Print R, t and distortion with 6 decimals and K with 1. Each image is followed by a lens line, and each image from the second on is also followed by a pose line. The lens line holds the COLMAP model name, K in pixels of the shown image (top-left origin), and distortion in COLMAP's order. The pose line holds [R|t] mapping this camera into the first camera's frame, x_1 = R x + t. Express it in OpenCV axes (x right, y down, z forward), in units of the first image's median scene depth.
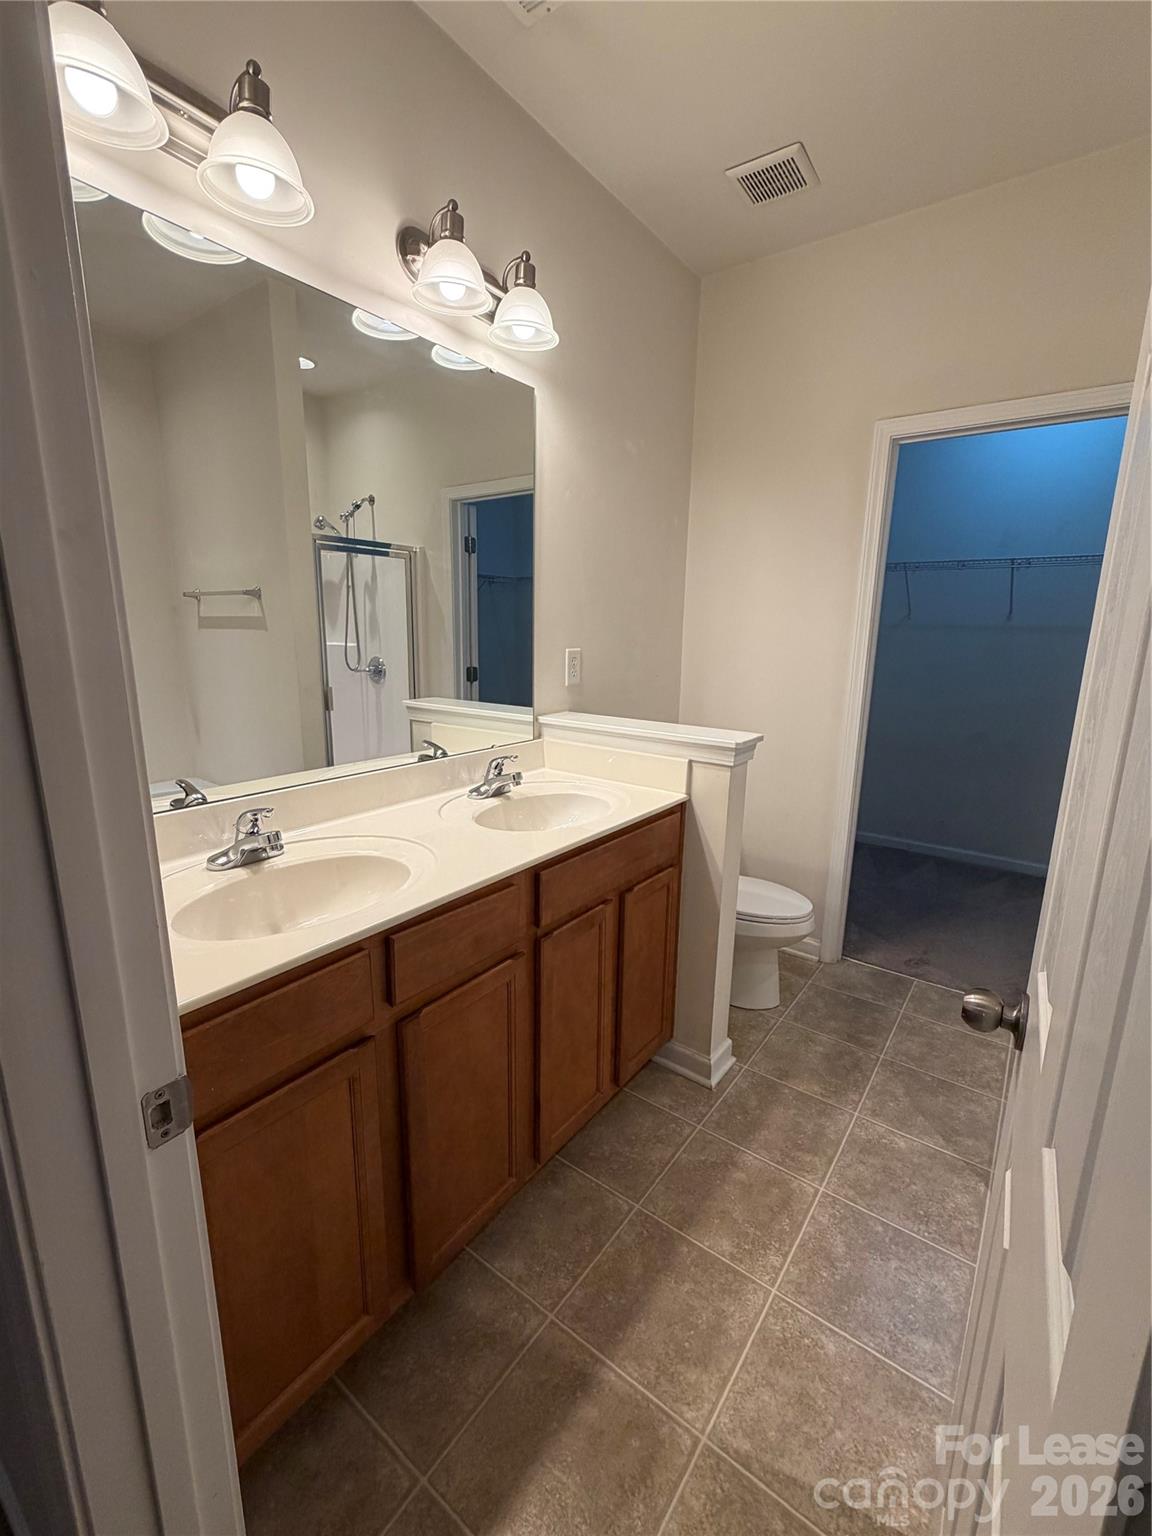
lens RADIAL K [[658.5, 0, 576.7], [0, 658.5, 769.3], [0, 0, 1]] dist [-0.000534, 0.000120]
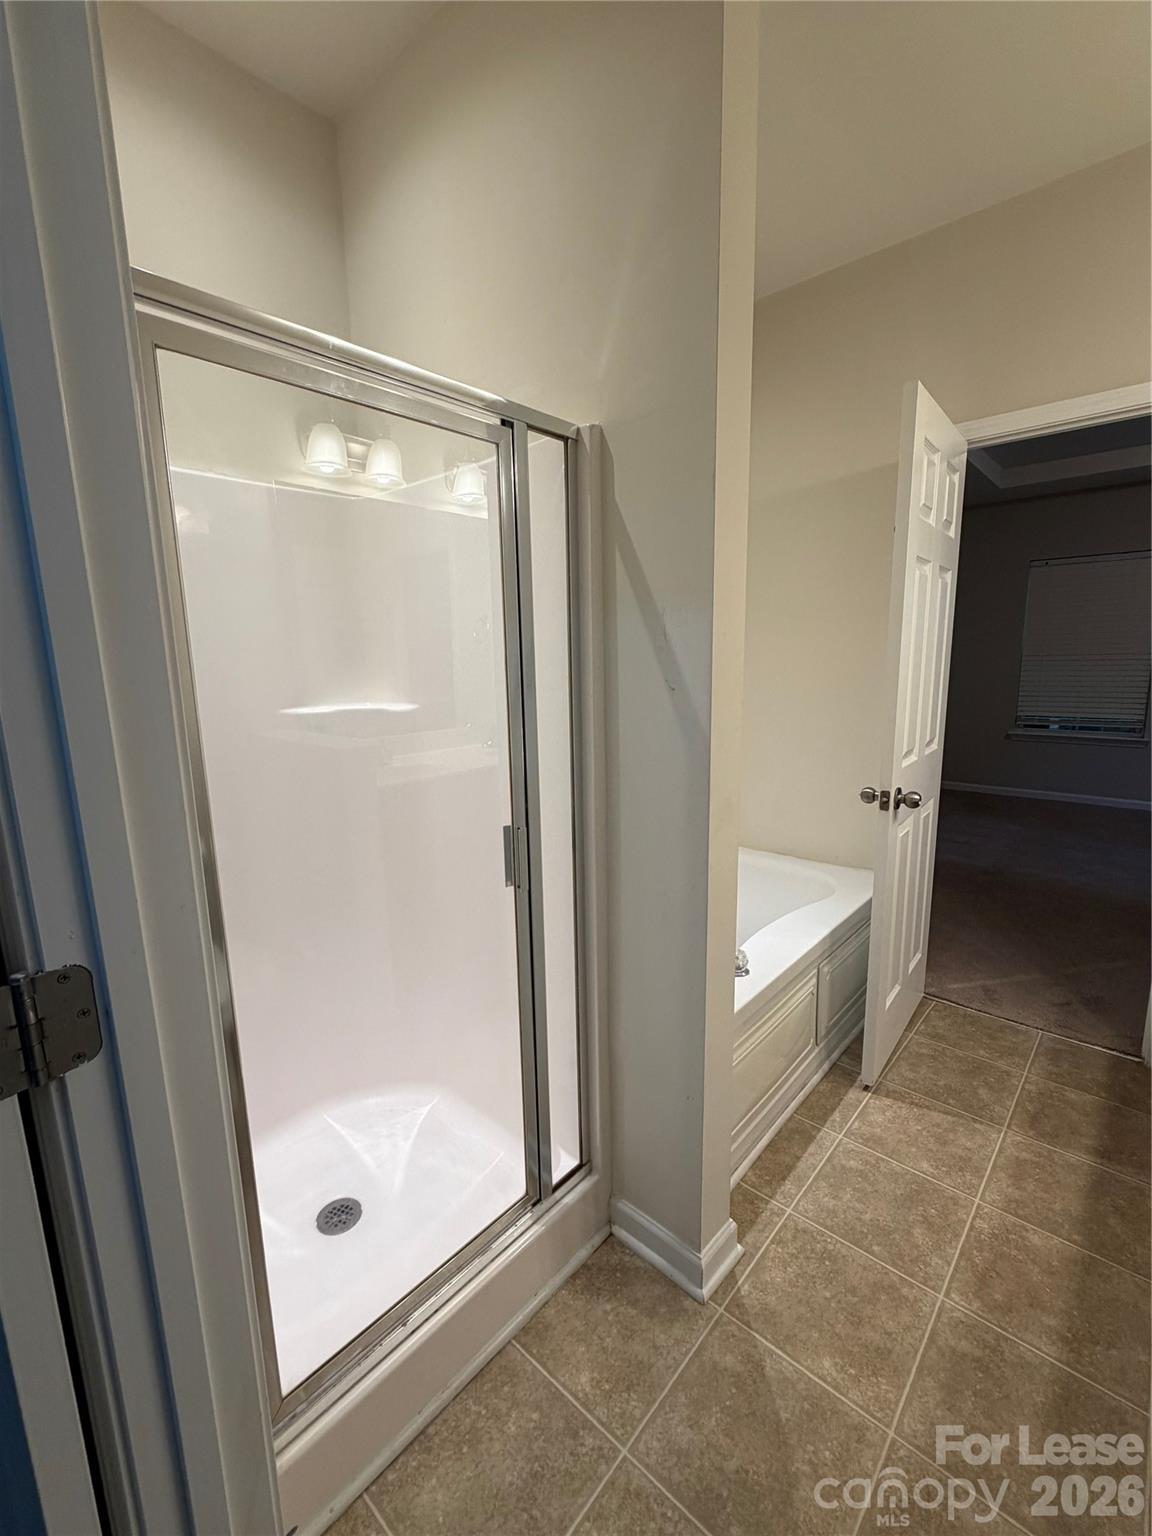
lens RADIAL K [[658.5, 0, 577.0], [0, 658.5, 770.6], [0, 0, 1]] dist [-0.000534, 0.000120]
pose [[-0.995570, -0.014668, 0.092870, 0.823665], [0.021552, 0.925852, 0.377272, -0.341915], [-0.091518, 0.377602, -0.921434, 1.676273]]
